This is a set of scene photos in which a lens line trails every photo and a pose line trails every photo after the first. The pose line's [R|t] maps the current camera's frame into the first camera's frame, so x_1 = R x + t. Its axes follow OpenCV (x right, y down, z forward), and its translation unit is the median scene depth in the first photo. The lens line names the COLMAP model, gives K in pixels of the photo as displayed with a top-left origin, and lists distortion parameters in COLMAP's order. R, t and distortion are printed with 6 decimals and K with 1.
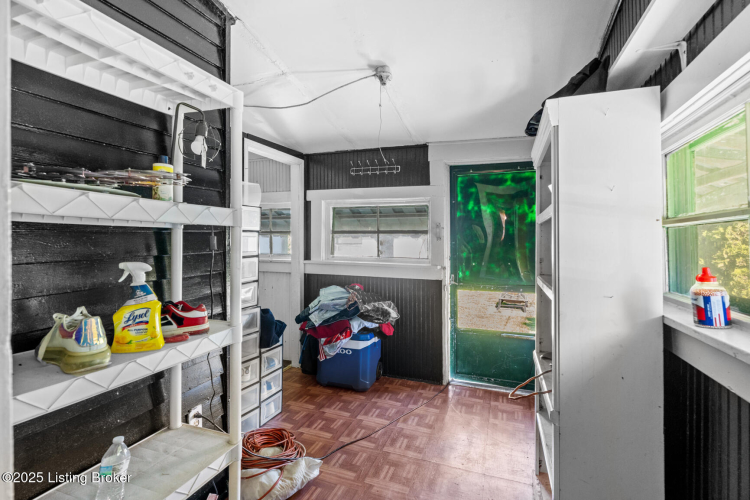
lens RADIAL K [[344.6, 0, 378.3], [0, 344.6, 246.3], [0, 0, 1]] dist [-0.004284, -0.000525]
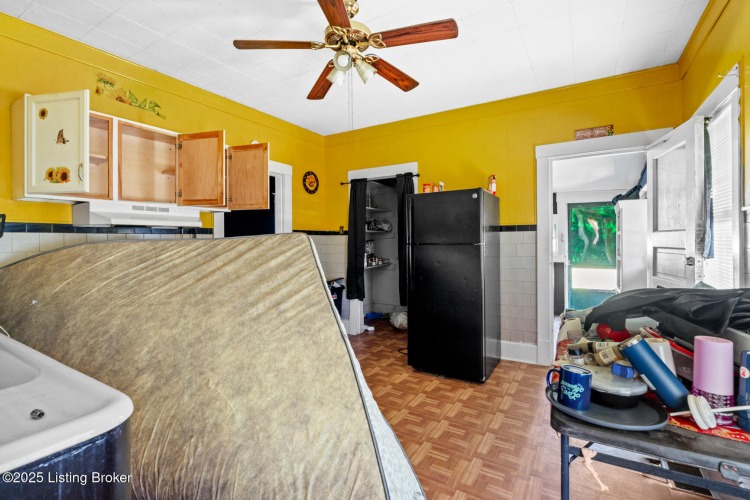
lens RADIAL K [[344.6, 0, 373.0], [0, 344.6, 243.0], [0, 0, 1]] dist [-0.004284, -0.000525]
pose [[0.978564, -0.003240, -0.205916, -0.461390], [0.003597, 0.999993, 0.001358, -0.019496], [0.205910, -0.002070, 0.978569, -1.108897]]
